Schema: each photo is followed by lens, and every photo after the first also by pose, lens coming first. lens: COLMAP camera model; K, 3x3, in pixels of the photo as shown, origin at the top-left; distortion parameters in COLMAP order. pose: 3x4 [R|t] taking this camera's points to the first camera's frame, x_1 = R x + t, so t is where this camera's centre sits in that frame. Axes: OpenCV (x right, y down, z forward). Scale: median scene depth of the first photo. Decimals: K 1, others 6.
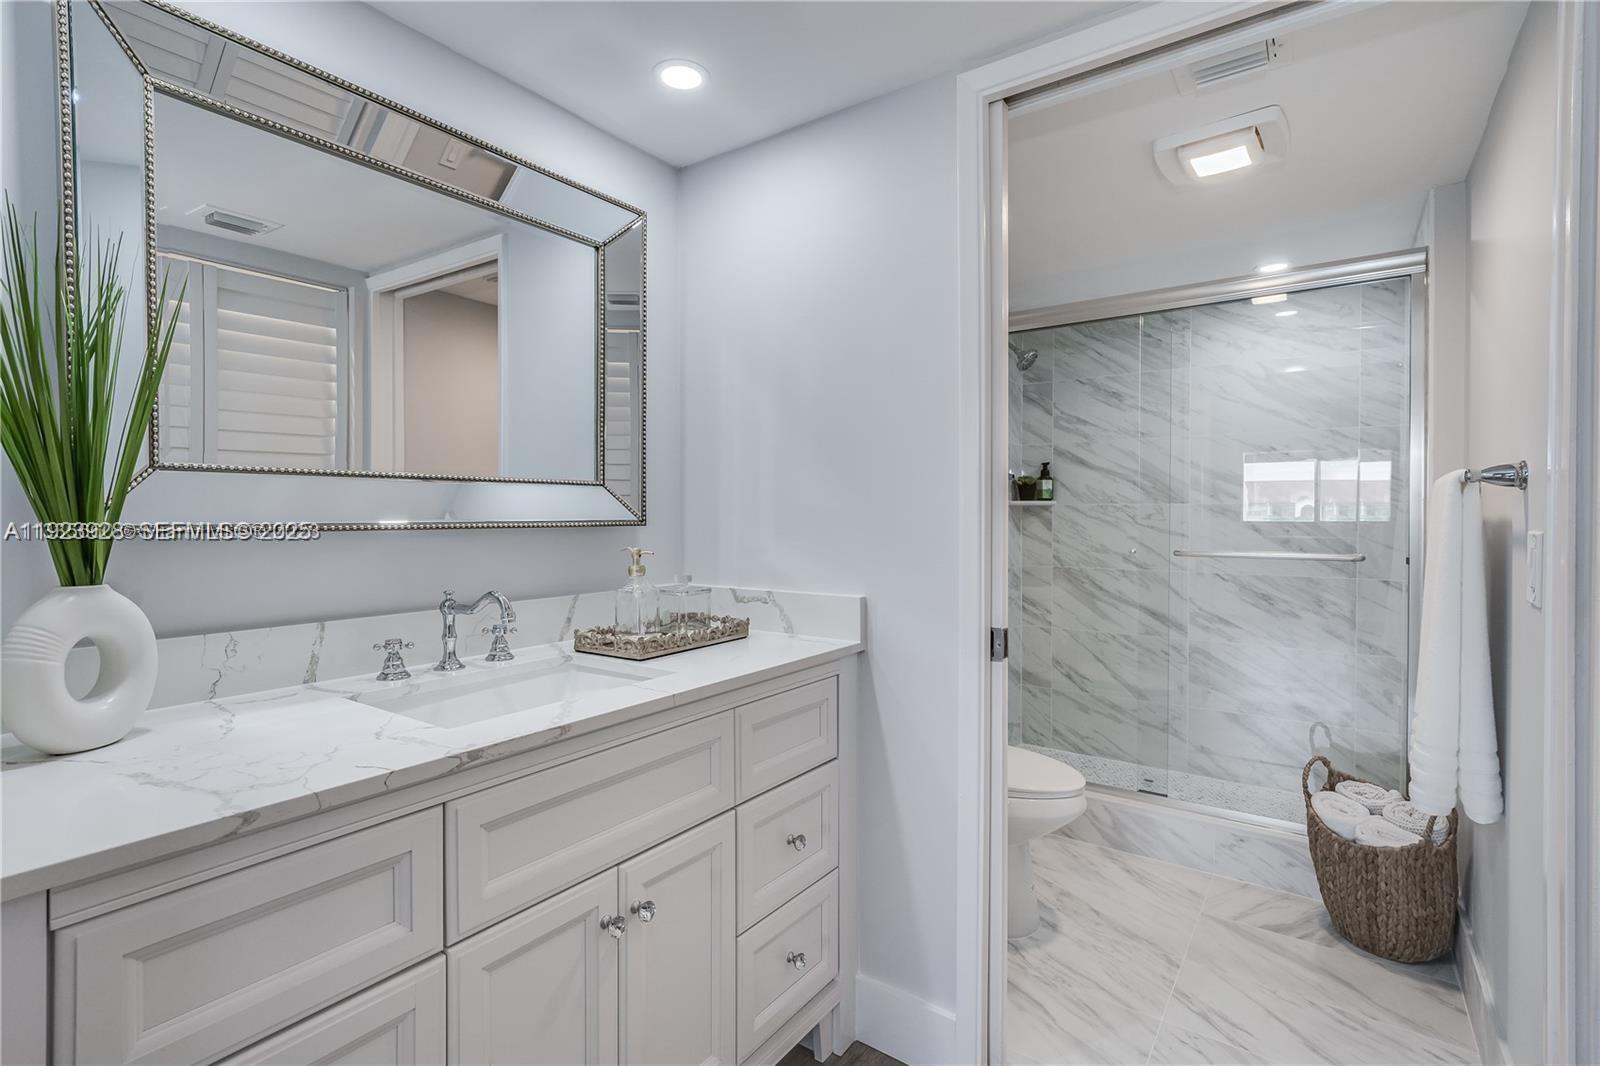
lens RADIAL K [[707.1, 0, 811.9], [0, 707.1, 523.4], [0, 0, 1]] dist [0.002286, -0.000077]
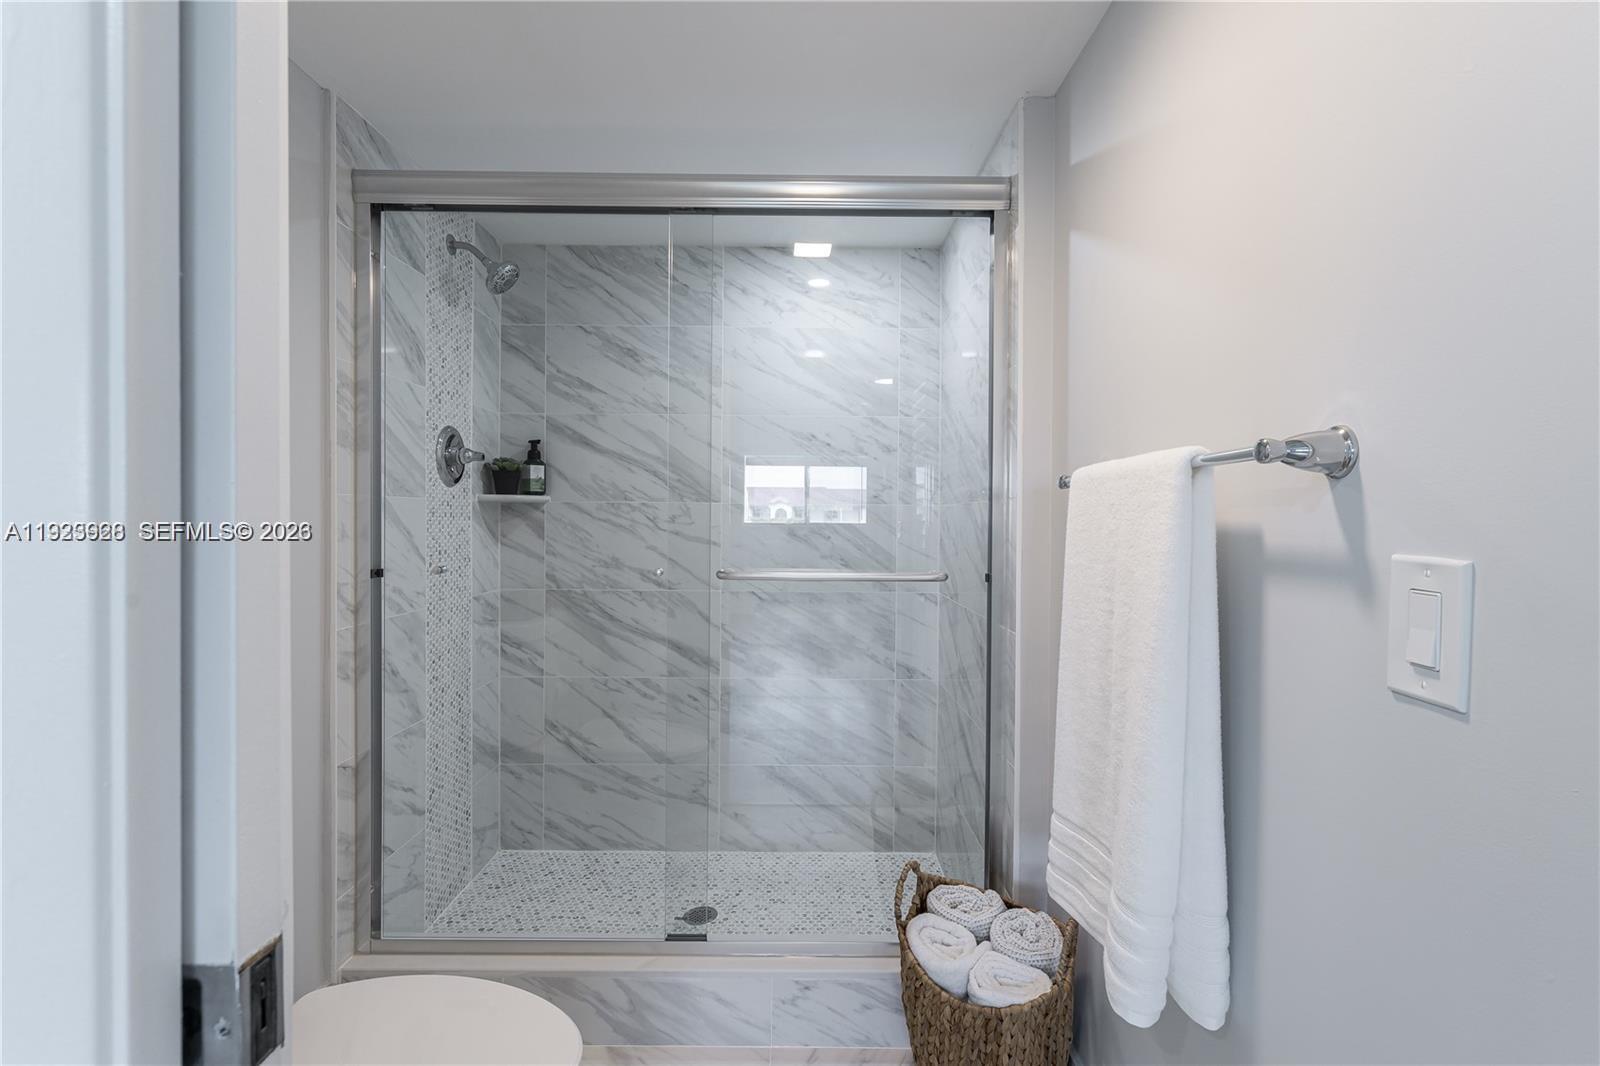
lens RADIAL K [[707.1, 0, 811.9], [0, 707.1, 523.4], [0, 0, 1]] dist [0.002286, -0.000077]
pose [[0.787806, -0.000215, 0.615924, 0.126253], [0.000363, 1.000000, -0.000114, -0.004592], [-0.615924, 0.000313, 0.787806, 0.308750]]
